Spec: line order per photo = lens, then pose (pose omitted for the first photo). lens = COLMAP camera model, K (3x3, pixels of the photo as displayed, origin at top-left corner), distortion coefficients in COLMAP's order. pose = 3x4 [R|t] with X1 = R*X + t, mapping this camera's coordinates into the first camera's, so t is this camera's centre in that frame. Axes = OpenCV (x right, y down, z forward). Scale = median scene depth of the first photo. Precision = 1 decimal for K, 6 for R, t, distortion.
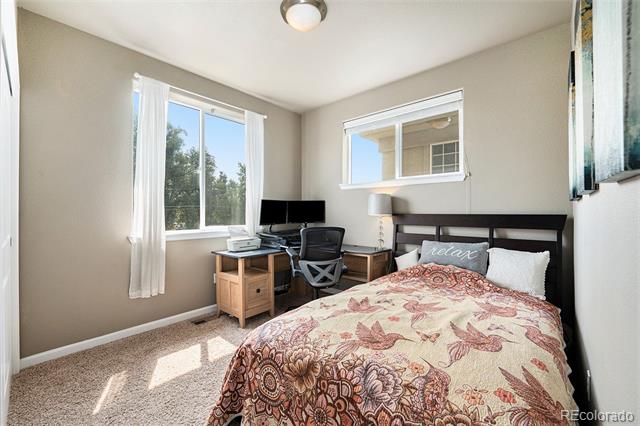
lens RADIAL K [[273.7, 0, 321.5], [0, 273.7, 212.1], [0, 0, 1]] dist [-0.002319, -0.000397]
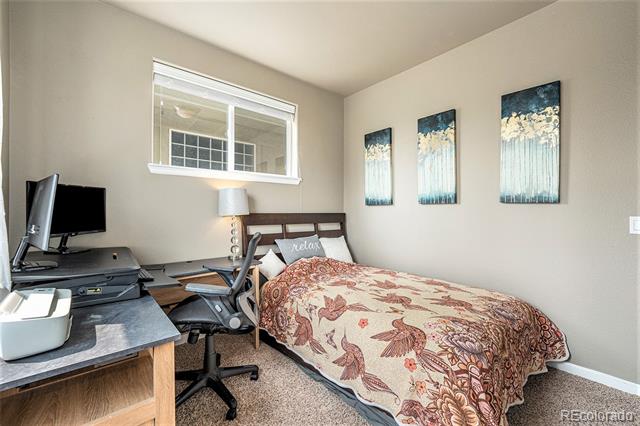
lens RADIAL K [[273.7, 0, 321.5], [0, 273.7, 212.1], [0, 0, 1]] dist [-0.002319, -0.000397]
pose [[0.108862, -0.002239, 0.994054, -0.618843], [-0.002913, 0.999992, 0.002571, 0.000350], [-0.994053, -0.003175, 0.108854, 0.752164]]
